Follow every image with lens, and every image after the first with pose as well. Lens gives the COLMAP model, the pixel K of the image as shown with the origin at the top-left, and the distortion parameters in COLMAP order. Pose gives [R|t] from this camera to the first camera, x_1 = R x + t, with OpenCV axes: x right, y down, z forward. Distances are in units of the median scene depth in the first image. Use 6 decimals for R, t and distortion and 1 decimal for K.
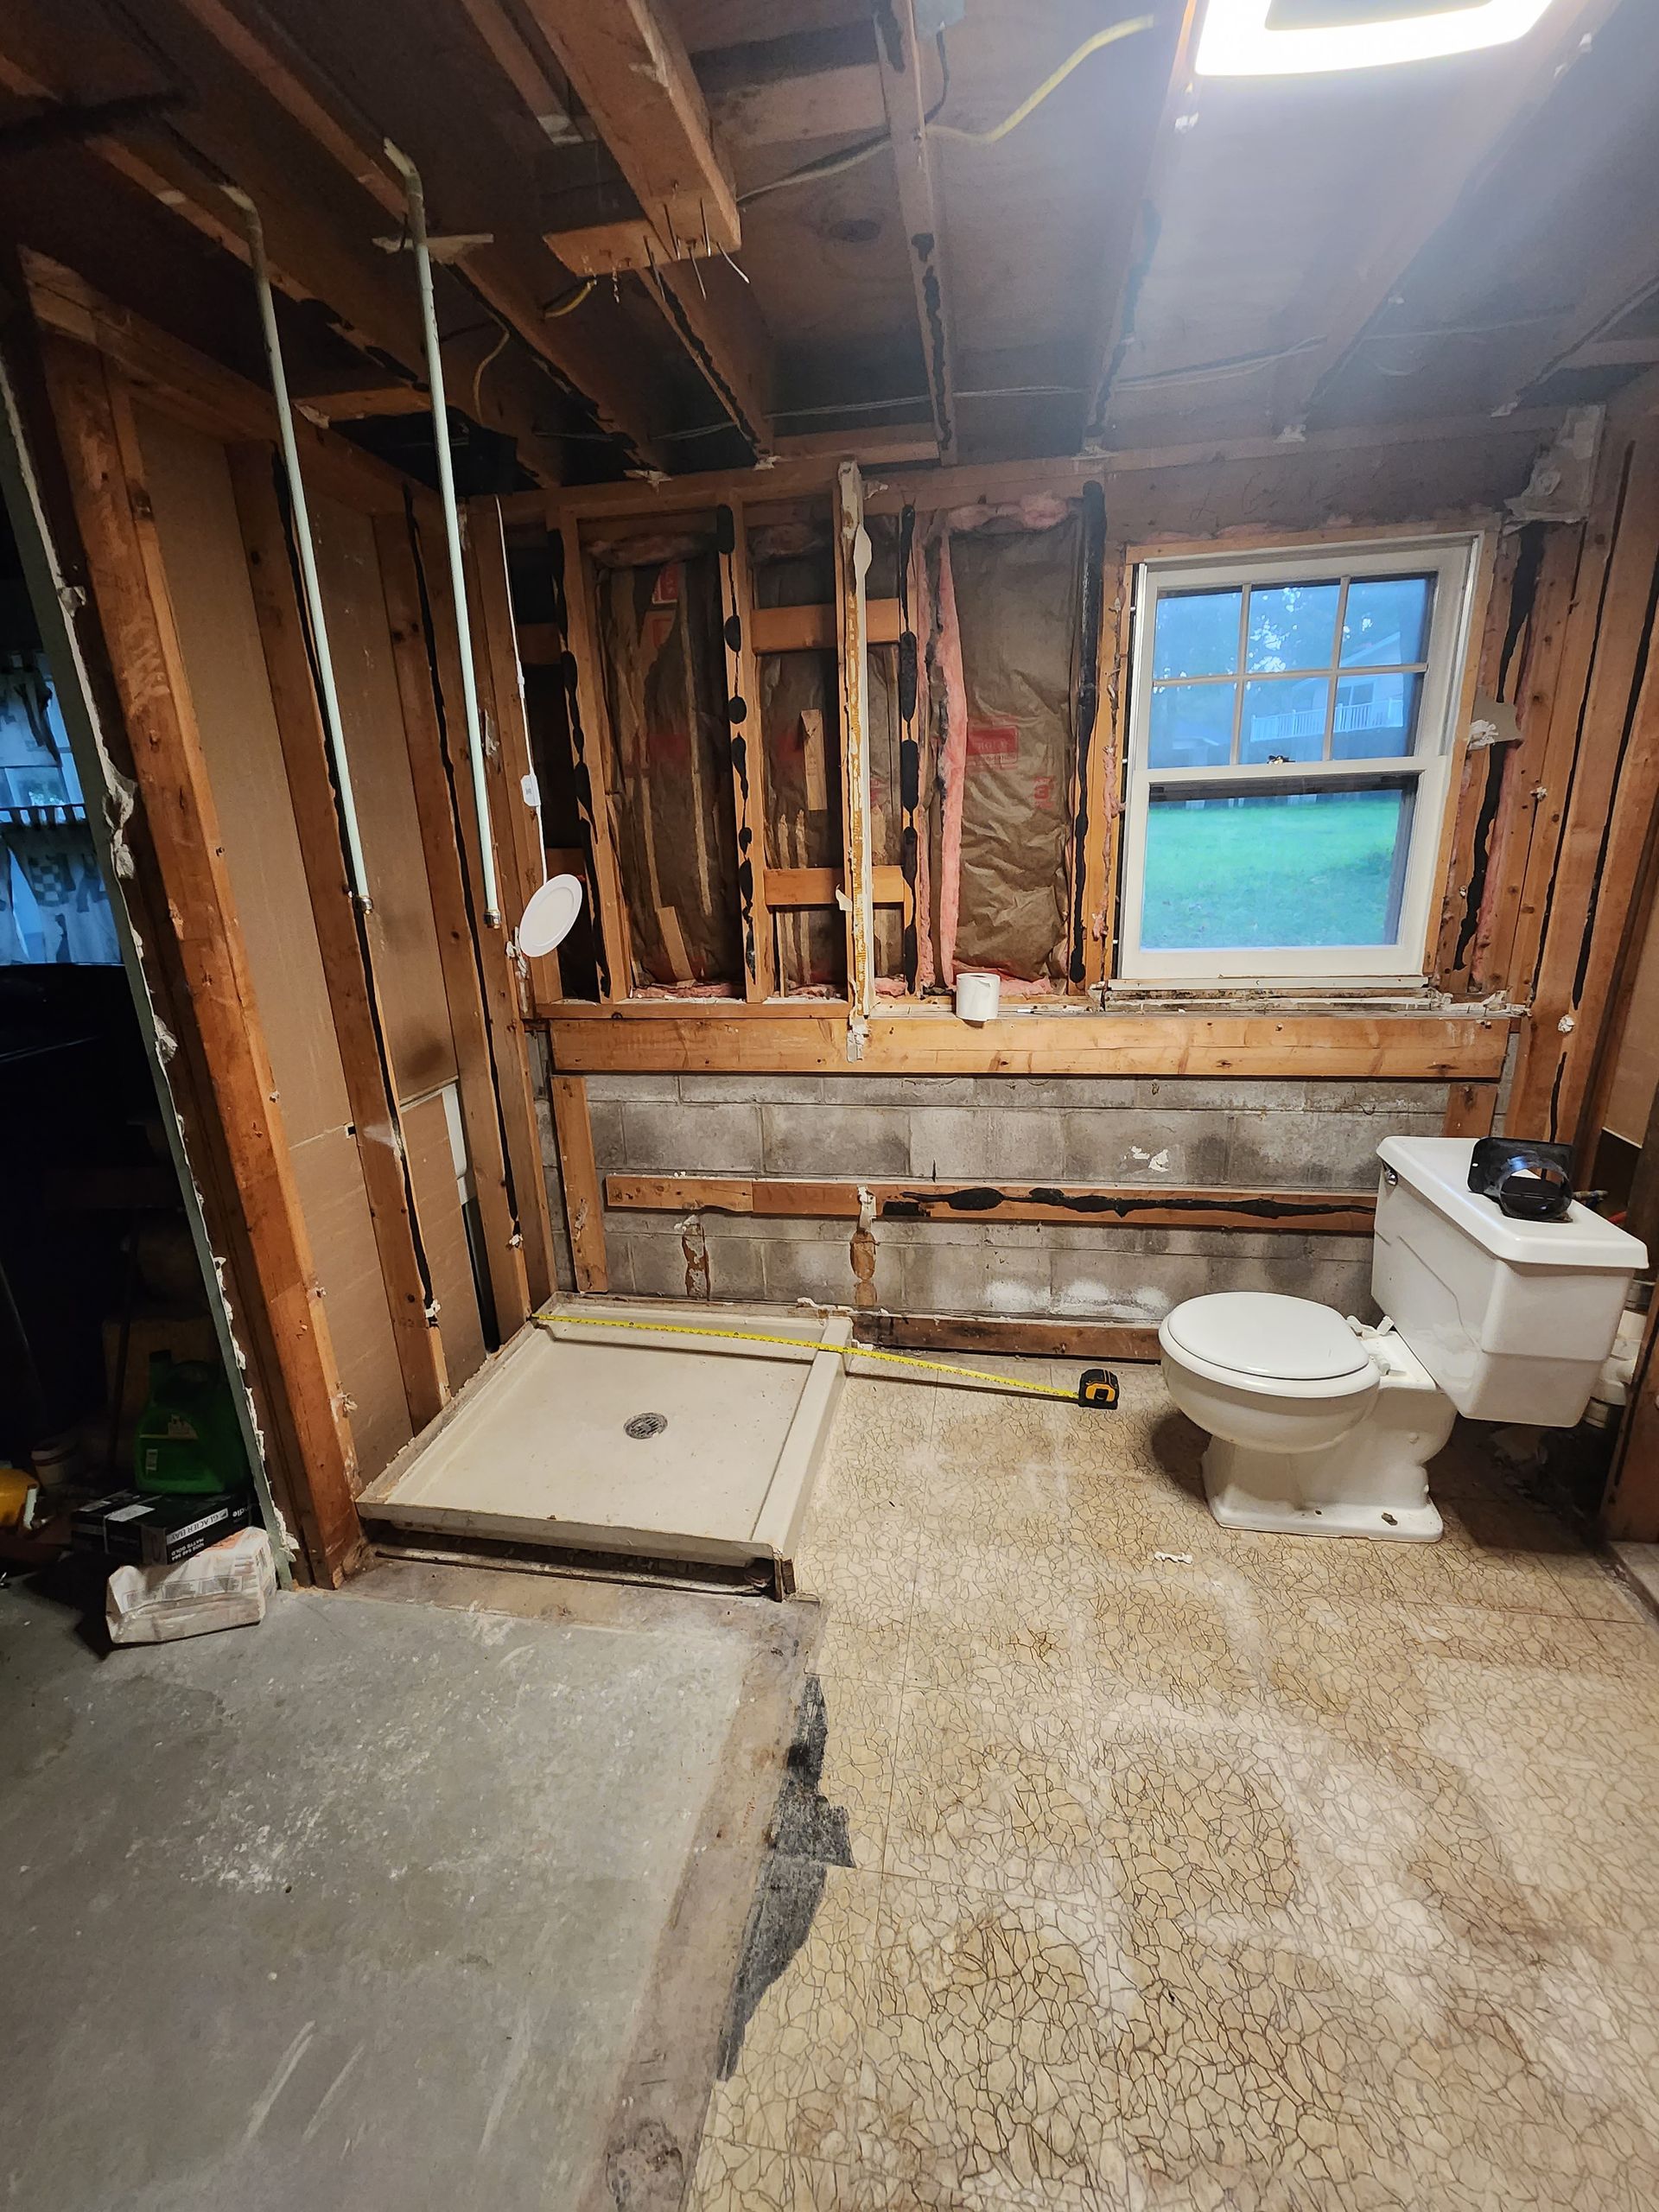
lens RADIAL K [[903.3, 0, 821.9], [0, 903.3, 1111.6], [0, 0, 1]] dist [0.000227, -0.001924]
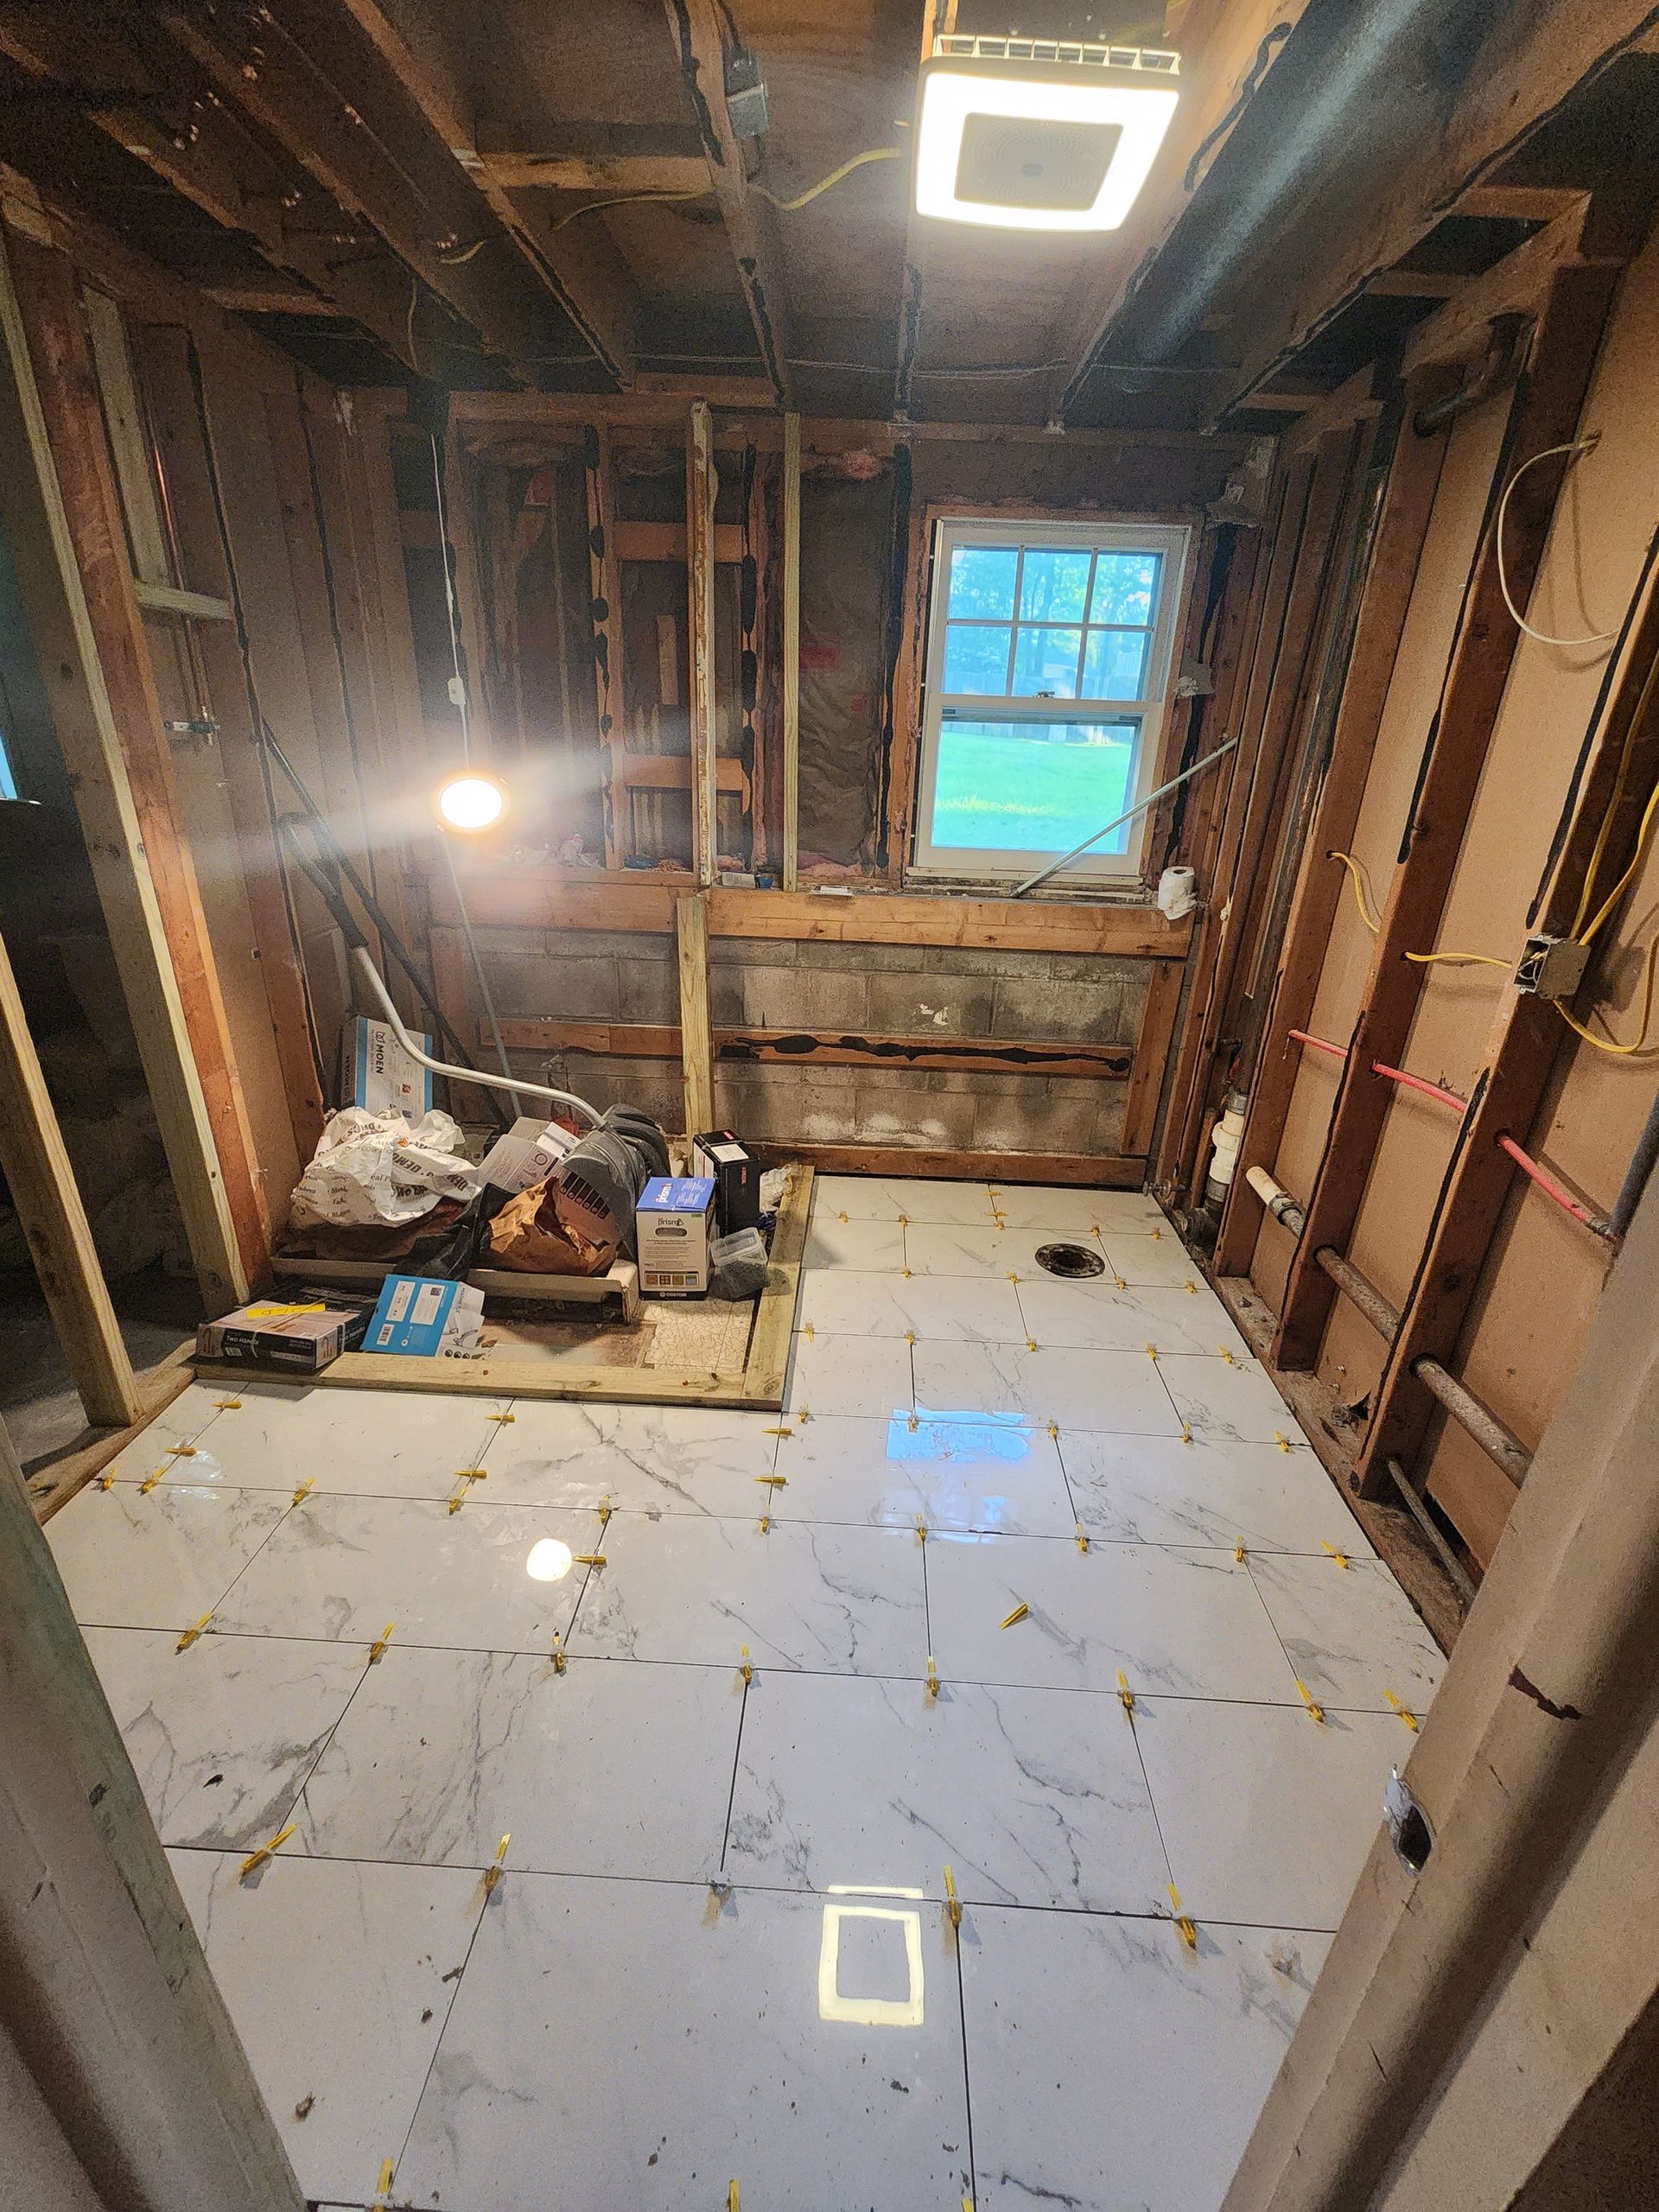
lens RADIAL K [[903.3, 0, 824.6], [0, 903.3, 1106.8], [0, 0, 1]] dist [0.000227, -0.001924]
pose [[0.988158, 0.018293, 0.152344, 0.025224], [-0.031360, 0.995987, 0.083820, 0.084392], [-0.150199, -0.087605, 0.984767, -0.239182]]
